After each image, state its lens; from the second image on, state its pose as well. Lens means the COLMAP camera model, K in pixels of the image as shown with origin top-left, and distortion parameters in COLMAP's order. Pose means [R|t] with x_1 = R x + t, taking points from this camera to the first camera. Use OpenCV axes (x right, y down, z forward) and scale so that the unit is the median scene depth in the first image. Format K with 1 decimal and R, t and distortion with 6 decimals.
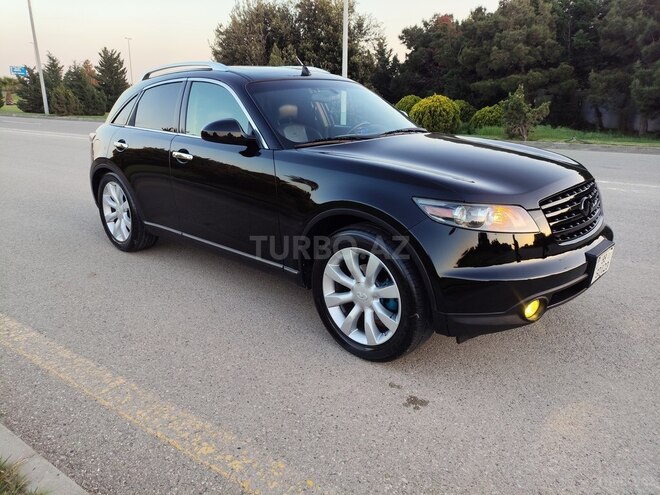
lens RADIAL K [[492.1, 0, 331.0], [0, 492.1, 249.6], [0, 0, 1]] dist [0.010572, -0.013175]
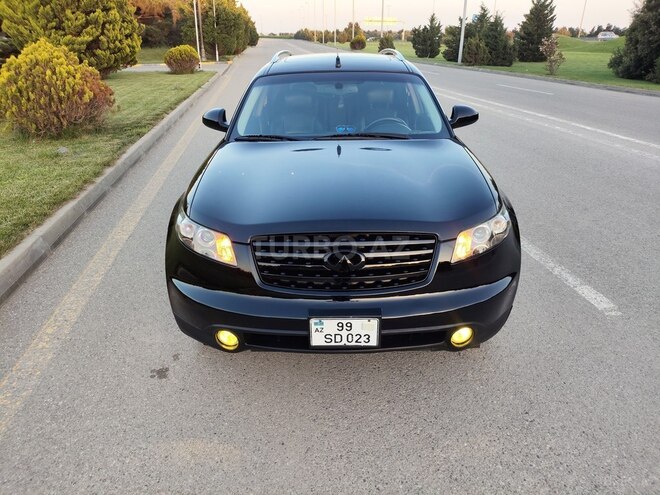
lens RADIAL K [[492.1, 0, 330.7], [0, 492.1, 248.5], [0, 0, 1]] dist [0.010572, -0.013175]
pose [[0.683294, 0.278704, -0.674858, 0.629218], [-0.212776, 0.960172, 0.181098, -0.150417], [0.698452, 0.019851, 0.715381, 0.233019]]
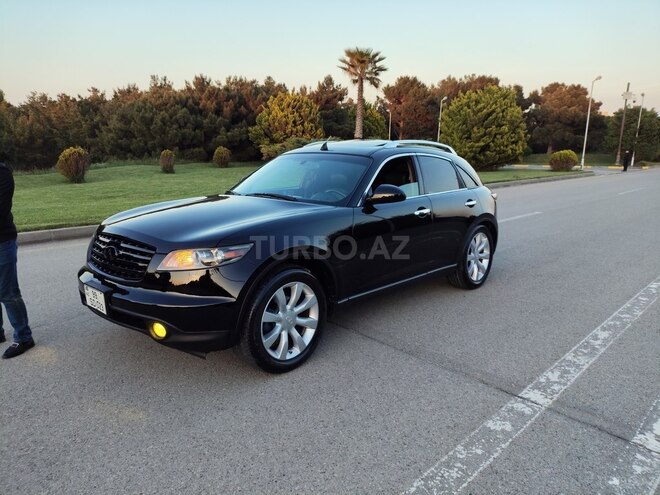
lens RADIAL K [[492.1, 0, 331.2], [0, 492.1, 245.4], [0, 0, 1]] dist [0.010572, -0.013175]
pose [[-0.129859, 0.184338, -0.974246, 2.390930], [-0.301824, 0.928589, 0.215930, -0.230699], [0.944478, 0.322091, -0.064948, 0.703572]]
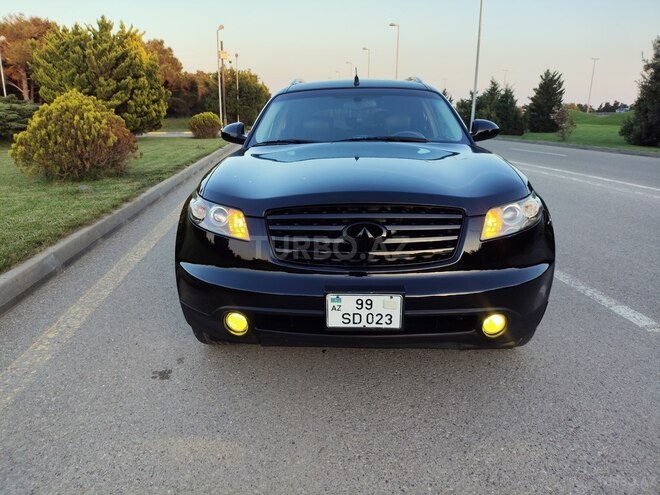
lens RADIAL K [[492.1, 0, 326.2], [0, 492.1, 249.0], [0, 0, 1]] dist [0.010572, -0.013175]
pose [[0.654267, 0.190610, -0.731848, 0.623893], [-0.221112, 0.973644, 0.055914, -0.055602], [0.723218, 0.125238, 0.679170, 0.260538]]
